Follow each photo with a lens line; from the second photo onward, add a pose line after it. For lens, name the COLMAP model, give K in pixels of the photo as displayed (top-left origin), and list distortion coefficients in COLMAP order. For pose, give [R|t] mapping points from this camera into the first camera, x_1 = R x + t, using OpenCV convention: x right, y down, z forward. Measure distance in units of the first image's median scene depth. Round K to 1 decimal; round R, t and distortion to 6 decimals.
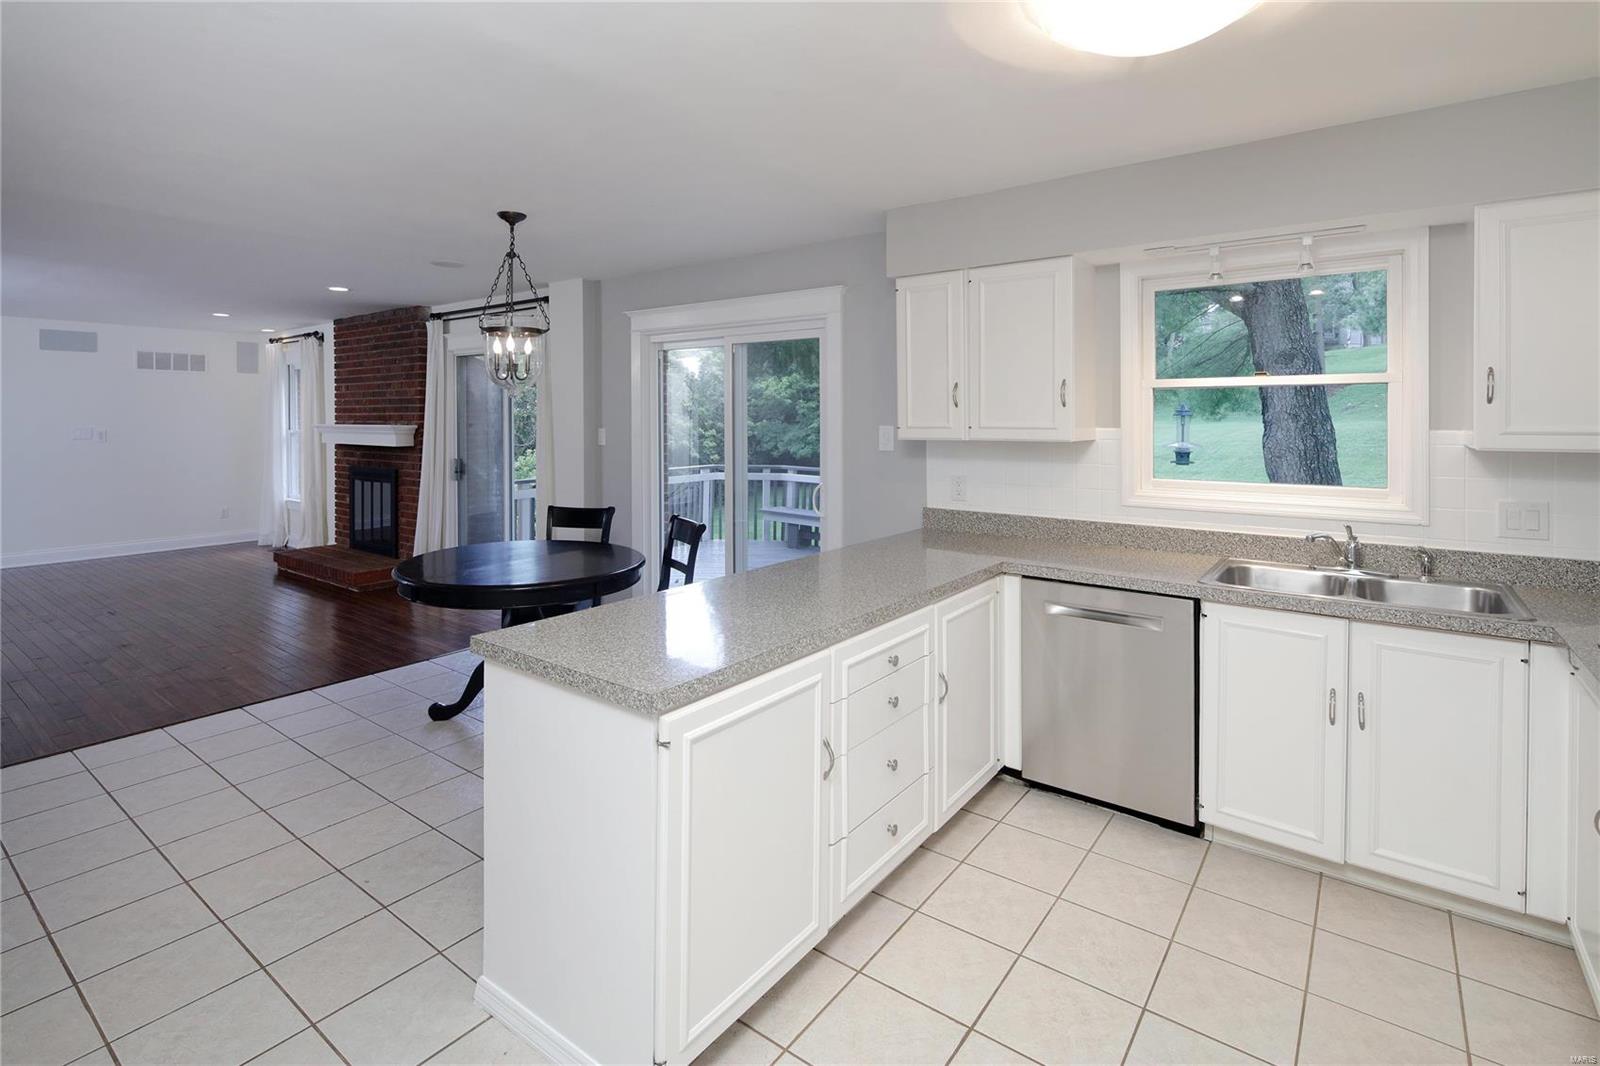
lens RADIAL K [[771.7, 0, 799.0], [0, 771.7, 421.1], [0, 0, 1]] dist [-0.000831, -0.000810]
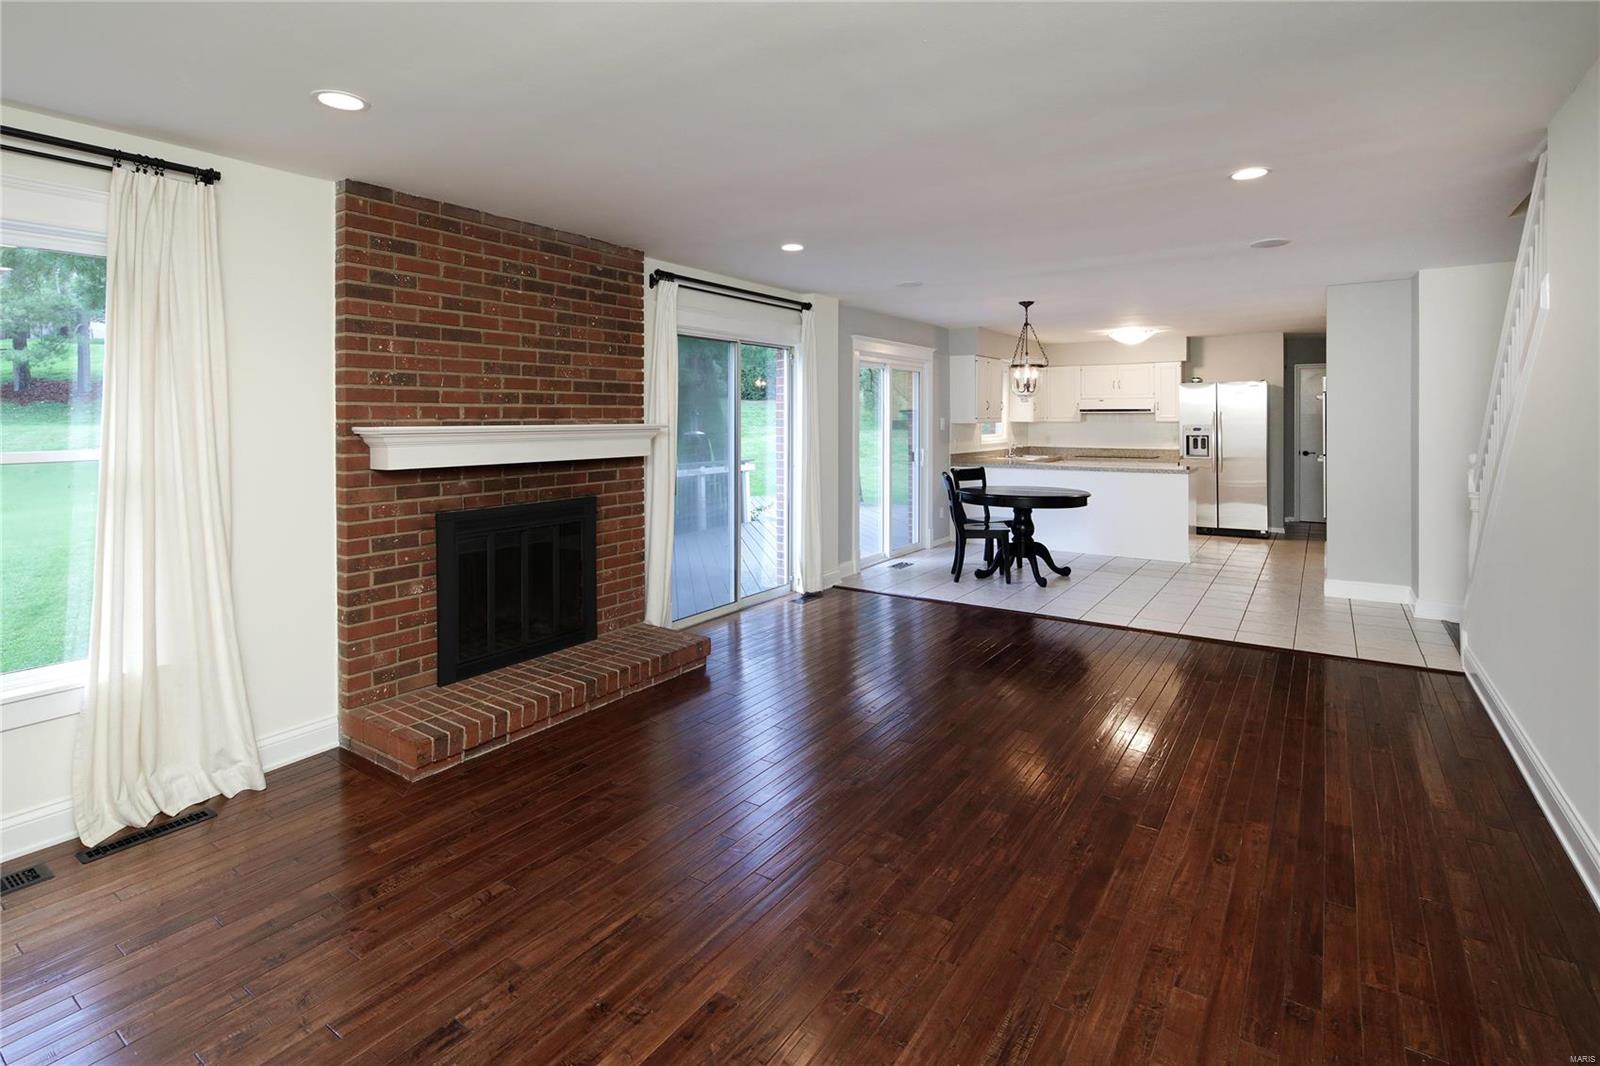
lens RADIAL K [[771.7, 0, 799.0], [0, 771.7, 421.1], [0, 0, 1]] dist [-0.000831, -0.000810]
pose [[-0.047564, -0.001965, 0.998866, -2.161360], [0.009692, 0.999950, 0.002429, 0.004185], [-0.998821, 0.009797, -0.047542, 1.620102]]
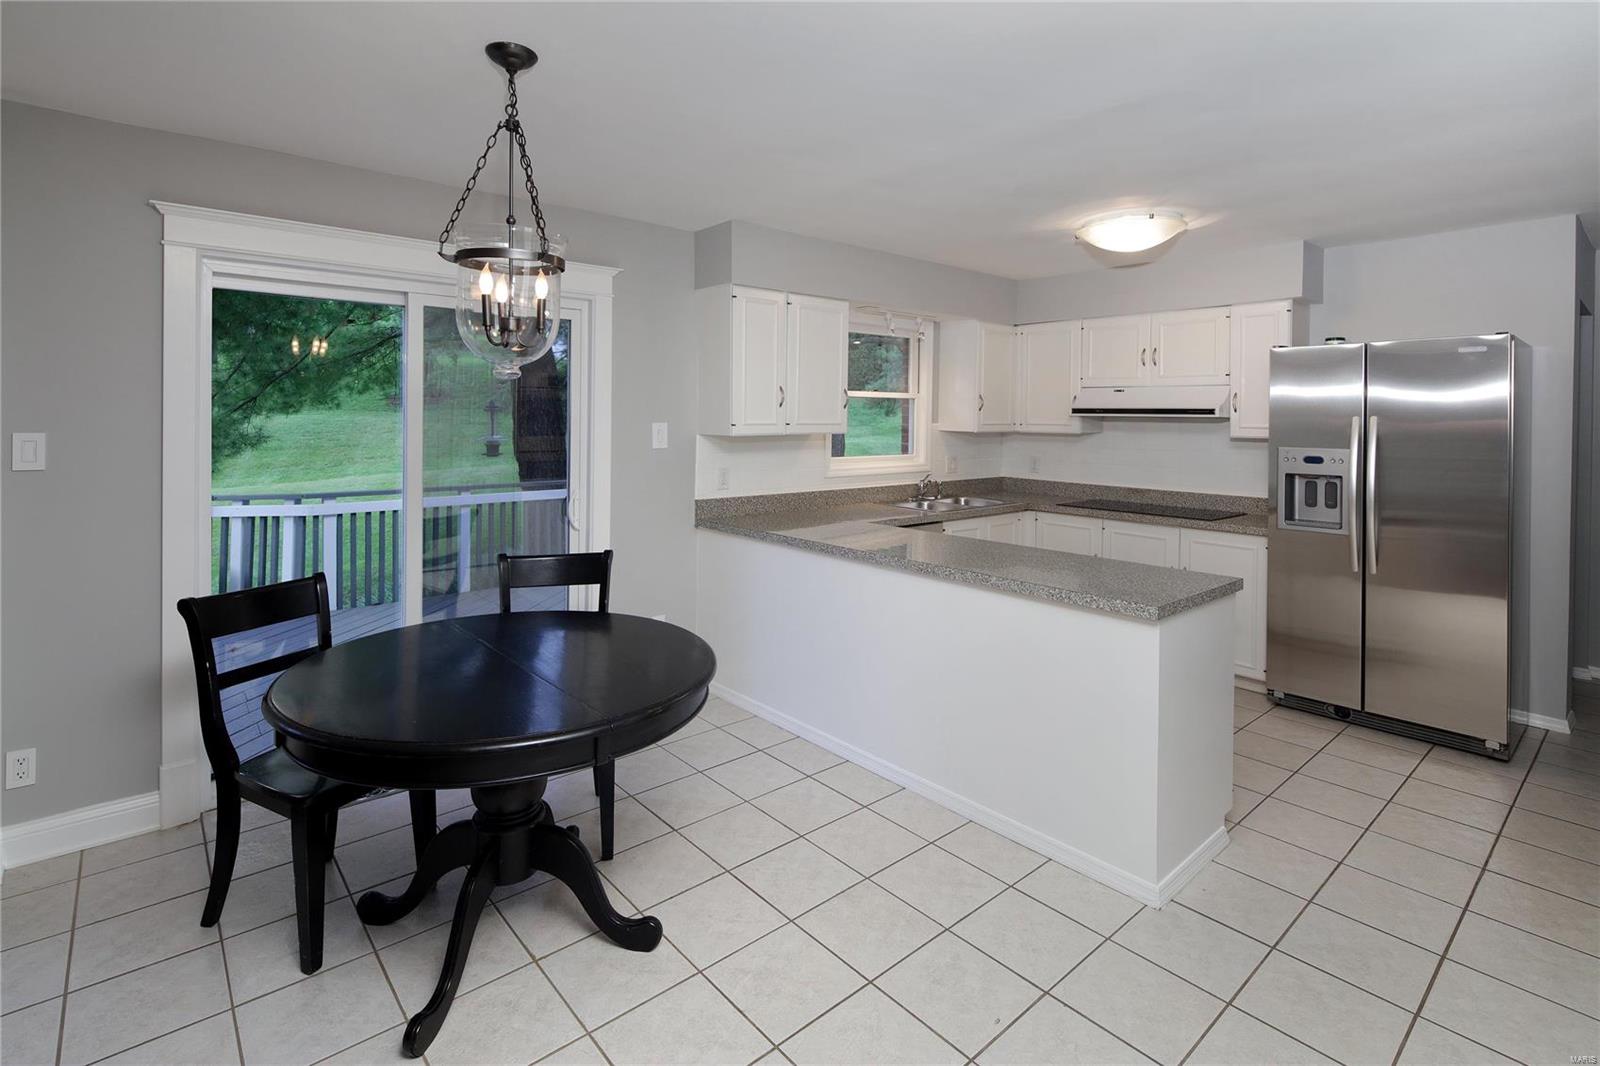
lens RADIAL K [[771.7, 0, 799.0], [0, 771.7, 421.1], [0, 0, 1]] dist [-0.000831, -0.000810]
pose [[0.211521, -0.004857, 0.977361, -0.875989], [-0.005737, 0.999964, 0.006211, -0.003708], [-0.977357, -0.006920, 0.211486, 0.671957]]
